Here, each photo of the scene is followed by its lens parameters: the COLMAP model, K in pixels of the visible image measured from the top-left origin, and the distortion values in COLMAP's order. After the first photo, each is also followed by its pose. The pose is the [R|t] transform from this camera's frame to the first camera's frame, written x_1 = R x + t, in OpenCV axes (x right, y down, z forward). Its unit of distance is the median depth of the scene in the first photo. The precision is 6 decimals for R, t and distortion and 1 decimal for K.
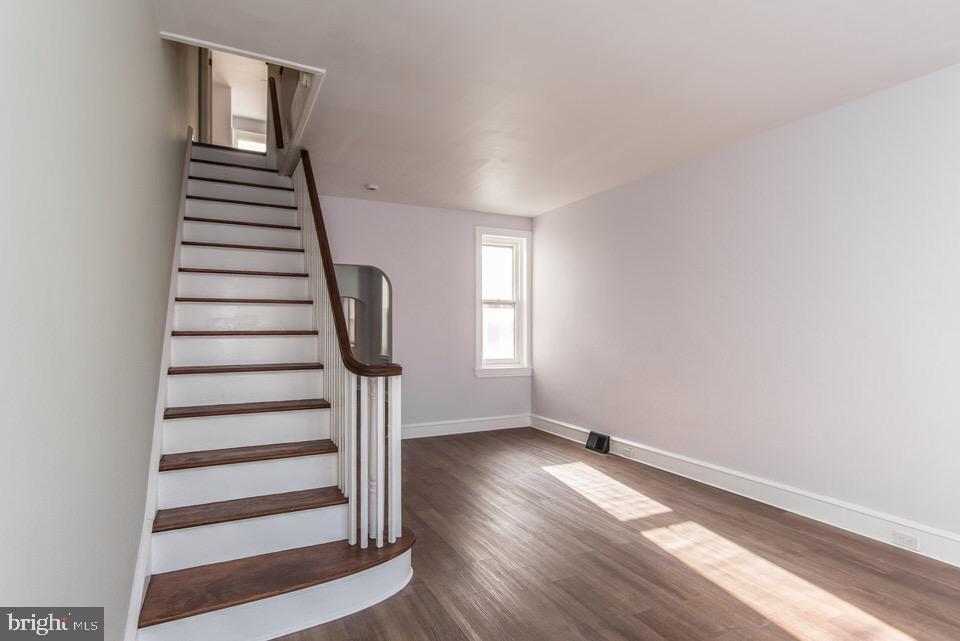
lens RADIAL K [[485.4, 0, 472.9], [0, 485.4, 326.5], [0, 0, 1]] dist [0.006819, -0.001243]
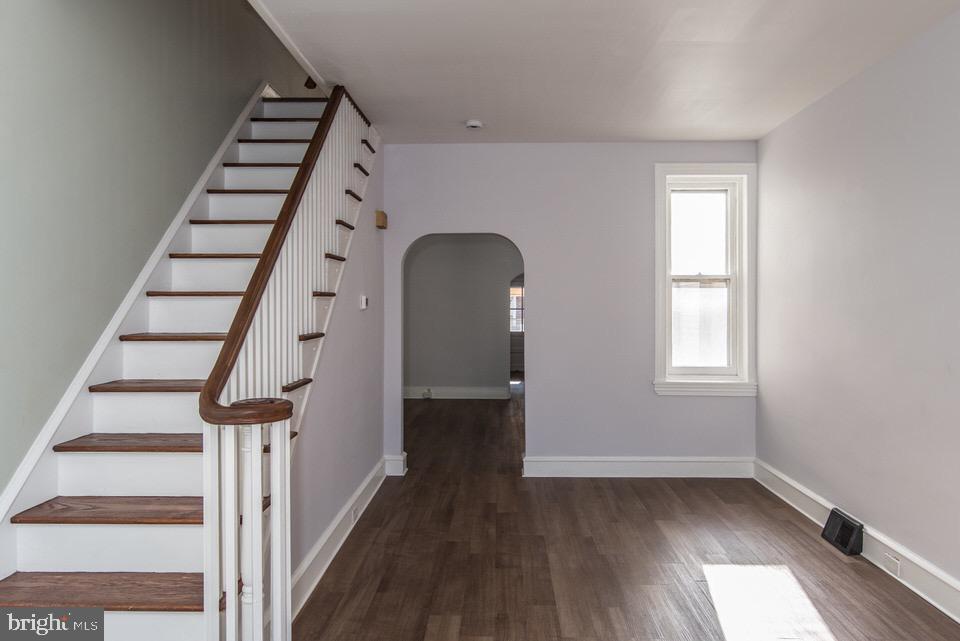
lens RADIAL K [[608.0, 0, 495.0], [0, 608.0, 308.1], [0, 0, 1]] dist [0.006089, -0.003763]
pose [[0.896823, 0.001795, -0.442385, 0.197778], [0.002316, 0.999959, 0.008754, -0.022418], [0.442383, -0.008876, 0.896782, 0.192614]]
